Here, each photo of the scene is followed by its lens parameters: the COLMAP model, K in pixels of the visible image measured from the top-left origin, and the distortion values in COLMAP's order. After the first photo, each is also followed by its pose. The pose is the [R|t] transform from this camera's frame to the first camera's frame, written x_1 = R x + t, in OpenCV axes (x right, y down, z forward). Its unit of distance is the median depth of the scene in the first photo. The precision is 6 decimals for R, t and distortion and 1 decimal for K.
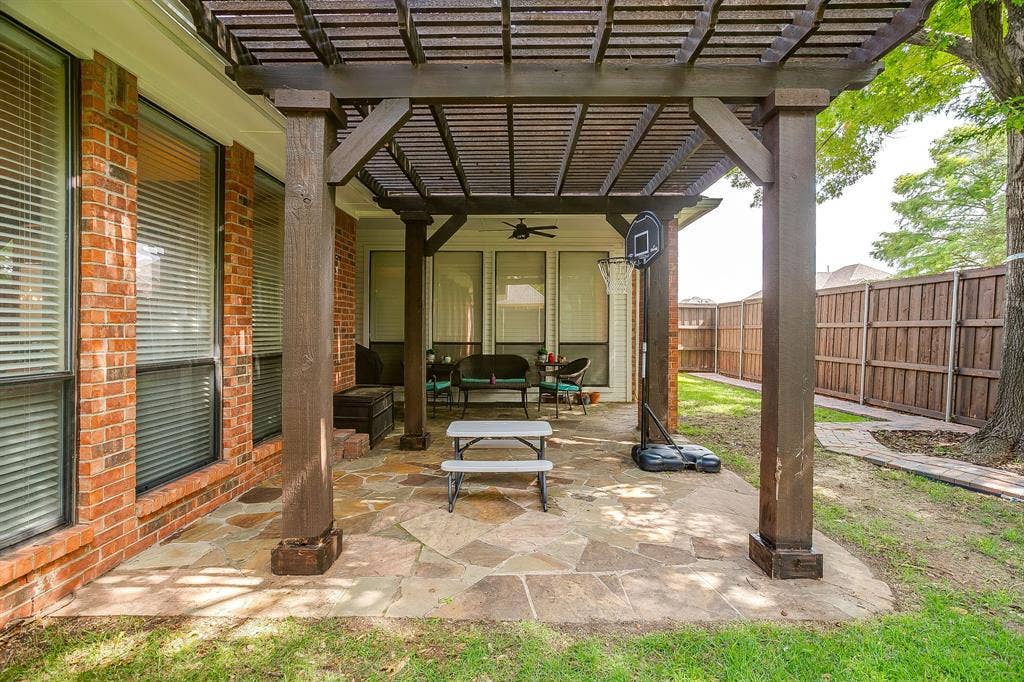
lens RADIAL K [[497.8, 0, 515.0], [0, 497.8, 340.0], [0, 0, 1]] dist [-0.006901, -0.000253]
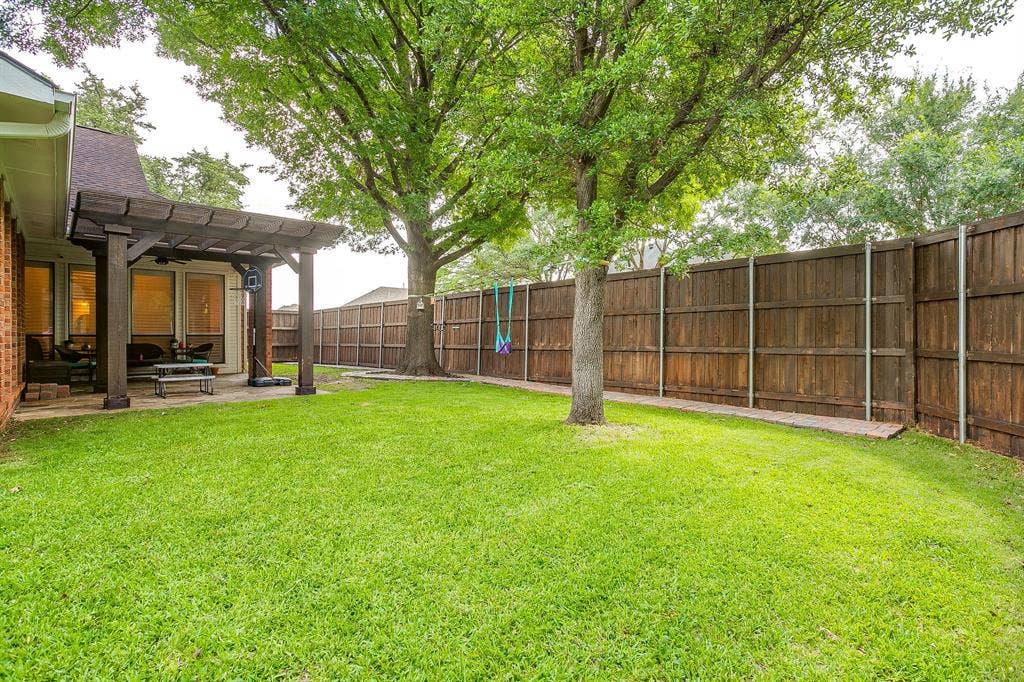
lens RADIAL K [[497.8, 0, 514.3], [0, 497.8, 337.2], [0, 0, 1]] dist [-0.006901, -0.000253]
pose [[0.726336, -0.003791, 0.687330, -0.216817], [0.019110, 0.999710, -0.014680, 0.054209], [-0.687075, 0.023797, 0.726197, -0.722309]]
